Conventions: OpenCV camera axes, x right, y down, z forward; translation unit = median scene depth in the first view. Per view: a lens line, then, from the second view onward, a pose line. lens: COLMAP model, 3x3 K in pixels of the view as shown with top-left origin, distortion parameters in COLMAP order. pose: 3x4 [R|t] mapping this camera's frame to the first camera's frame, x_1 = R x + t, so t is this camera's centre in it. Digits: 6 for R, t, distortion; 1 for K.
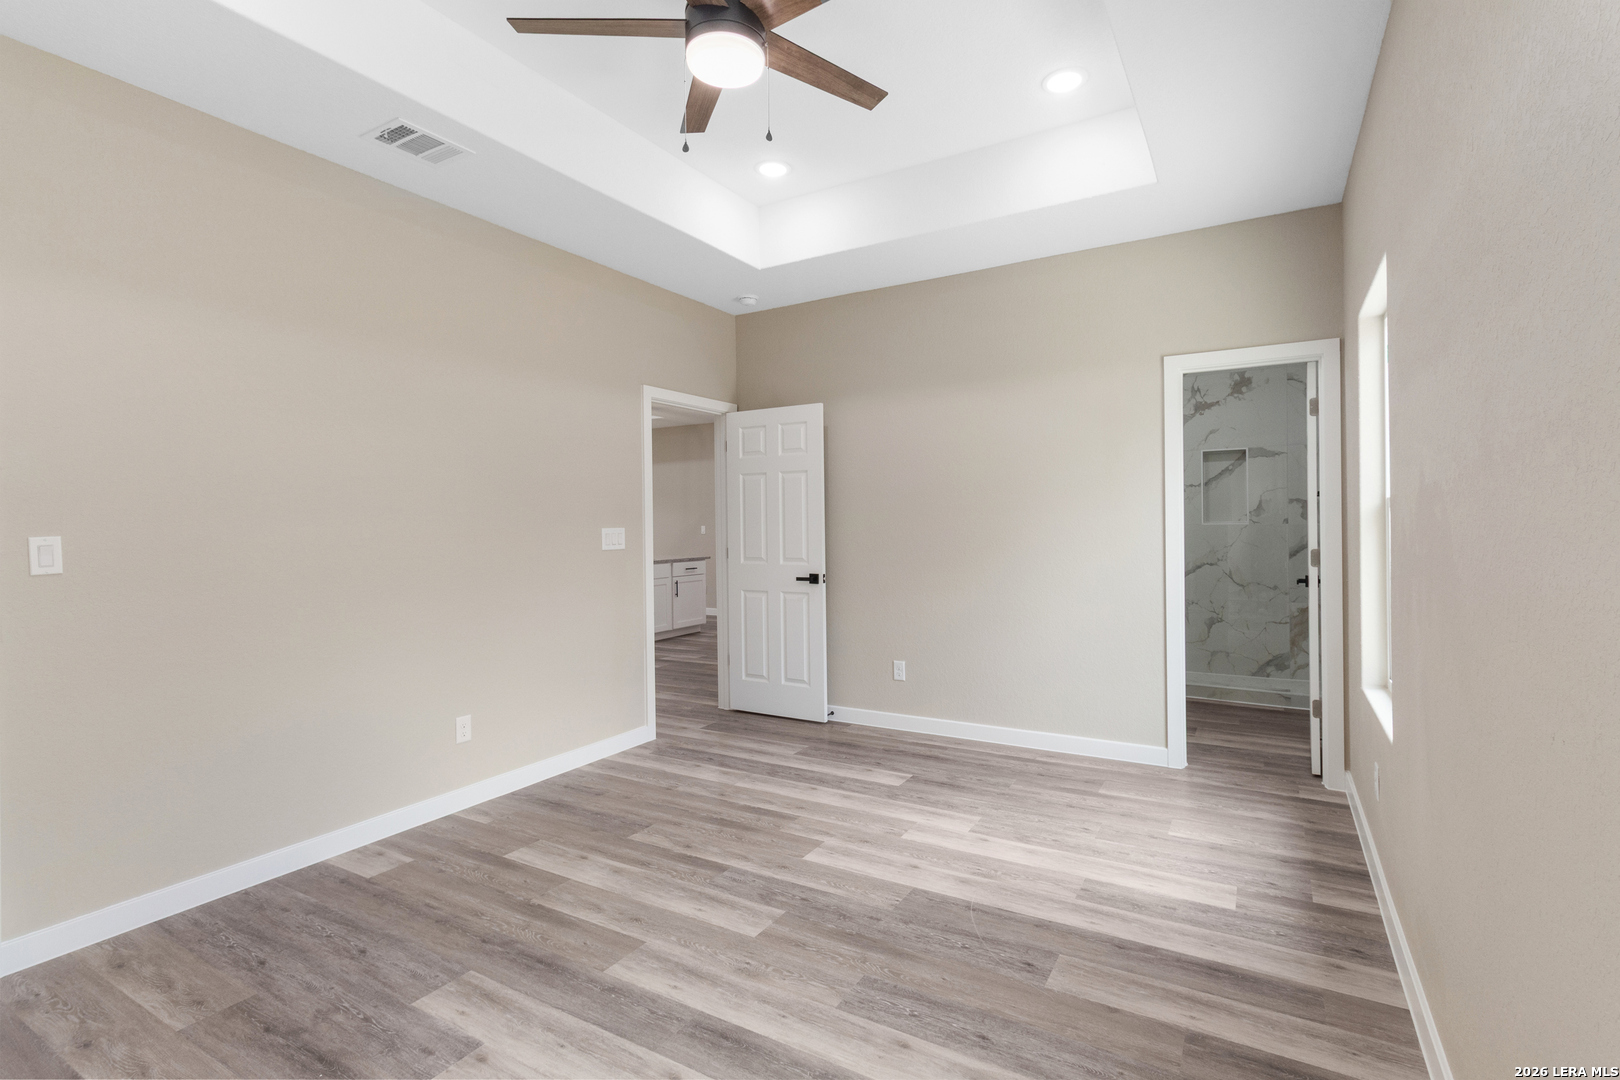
lens RADIAL K [[754.6, 0, 811.3], [0, 754.6, 530.3], [0, 0, 1]] dist [0.002963, 0.000117]
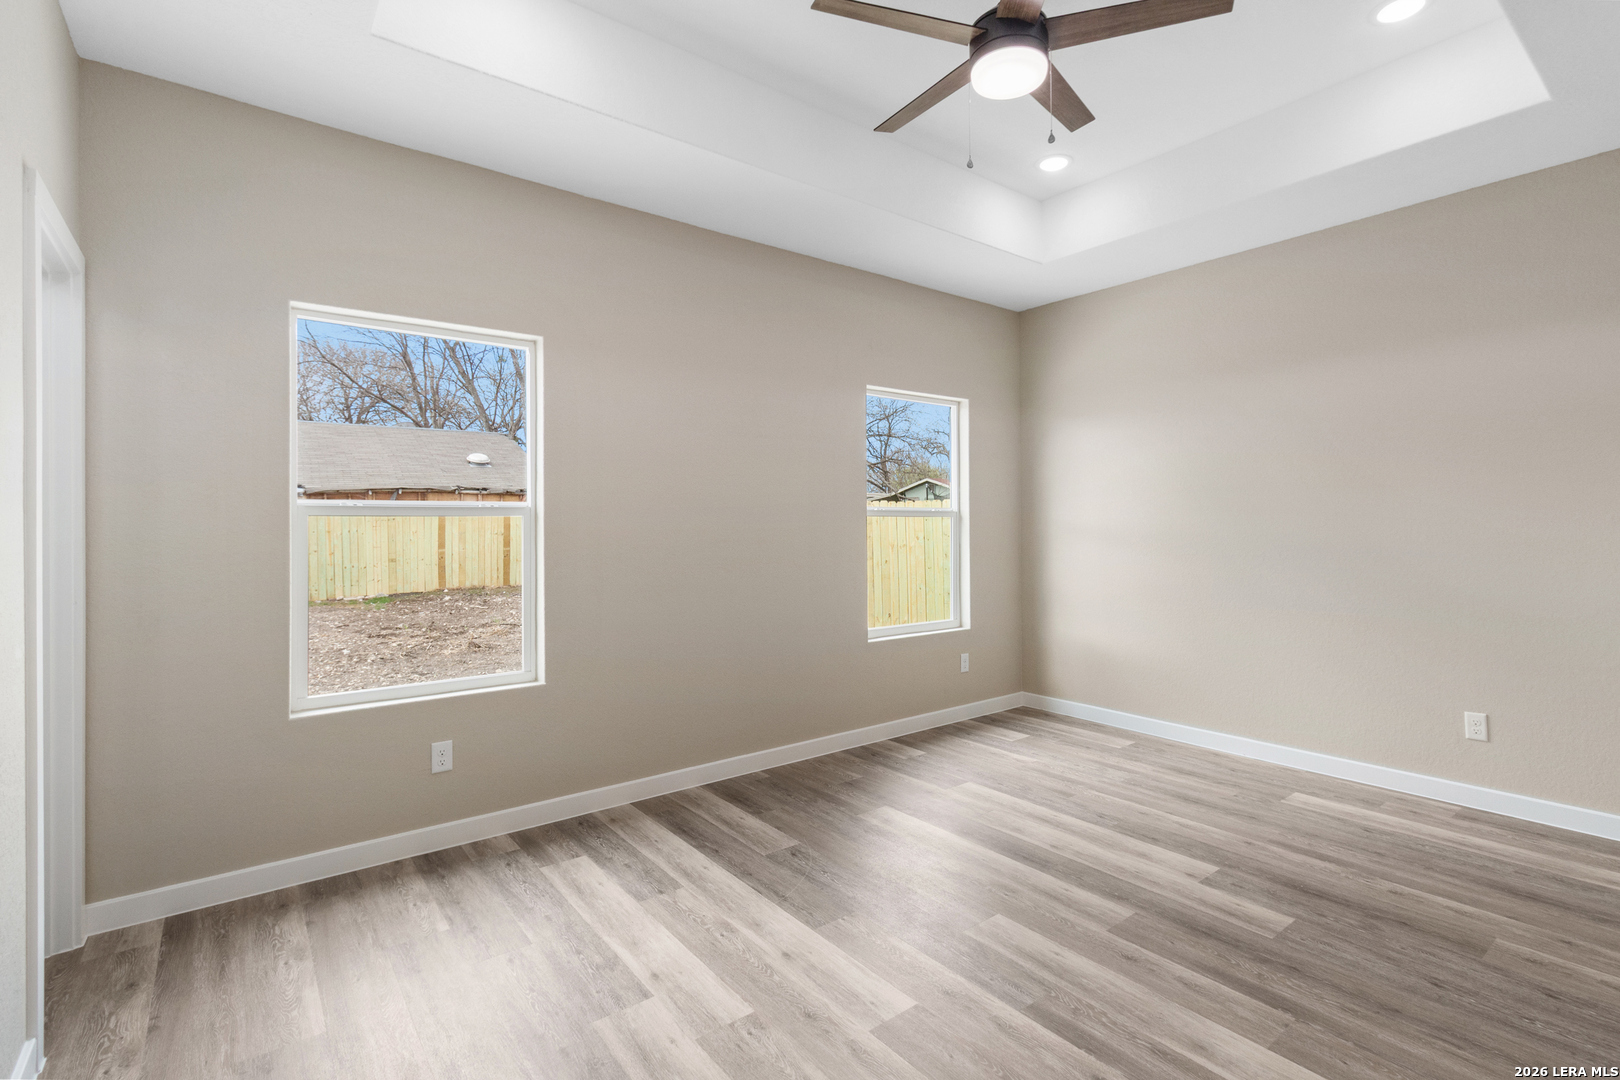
lens RADIAL K [[754.6, 0, 809.2], [0, 754.6, 531.6], [0, 0, 1]] dist [0.002963, 0.000117]
pose [[-0.930287, 0.015053, 0.366525, -0.208215], [0.021781, 0.999662, 0.014228, -0.019544], [-0.366187, 0.021220, -0.930300, 1.915917]]
